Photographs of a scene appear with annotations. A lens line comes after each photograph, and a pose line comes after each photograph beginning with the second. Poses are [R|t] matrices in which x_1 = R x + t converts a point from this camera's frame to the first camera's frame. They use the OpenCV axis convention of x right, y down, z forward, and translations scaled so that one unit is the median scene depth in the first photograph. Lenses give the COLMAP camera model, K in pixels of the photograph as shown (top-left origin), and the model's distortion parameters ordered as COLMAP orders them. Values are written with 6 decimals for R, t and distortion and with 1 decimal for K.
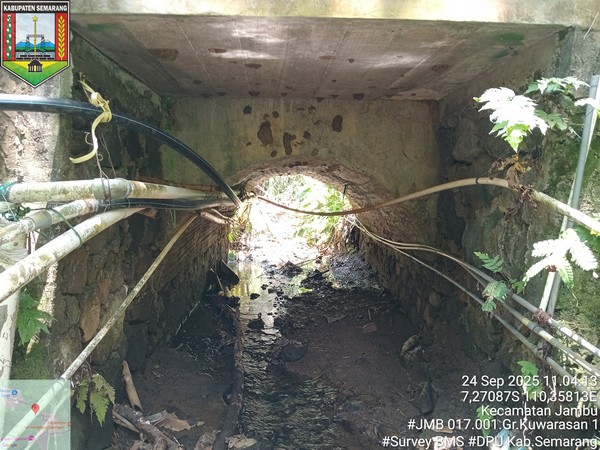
lens RADIAL K [[451.7, 0, 298.6], [0, 451.7, 223.1], [0, 0, 1]] dist [0.052671, -0.094083]
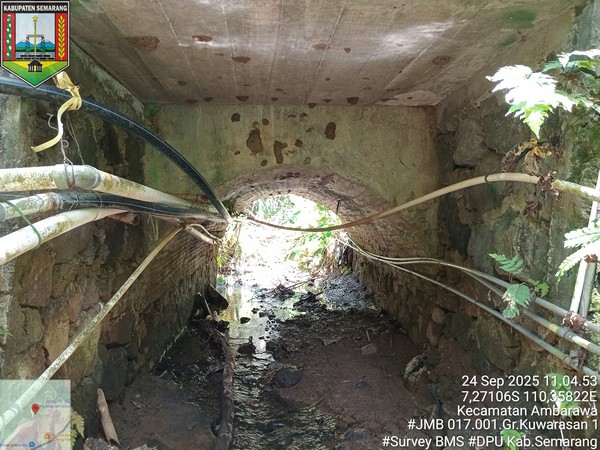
lens RADIAL K [[451.7, 0, 298.5], [0, 451.7, 224.0], [0, 0, 1]] dist [0.052671, -0.094083]
pose [[0.999599, -0.015337, 0.023791, -0.008100], [0.016775, 0.997966, -0.061504, 0.037583], [-0.022800, 0.061879, 0.997823, 0.072711]]
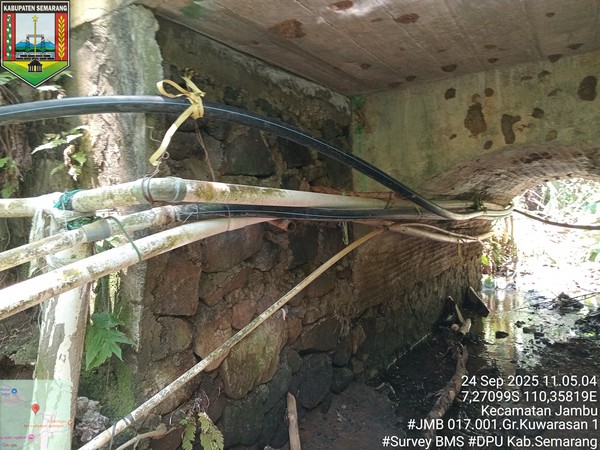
lens RADIAL K [[451.7, 0, 296.8], [0, 451.7, 223.0], [0, 0, 1]] dist [0.052671, -0.094083]
pose [[0.817172, -0.026145, -0.575800, 0.129306], [-0.002025, 0.998834, -0.048227, 0.010911], [0.576390, 0.040576, 0.816167, 0.250929]]
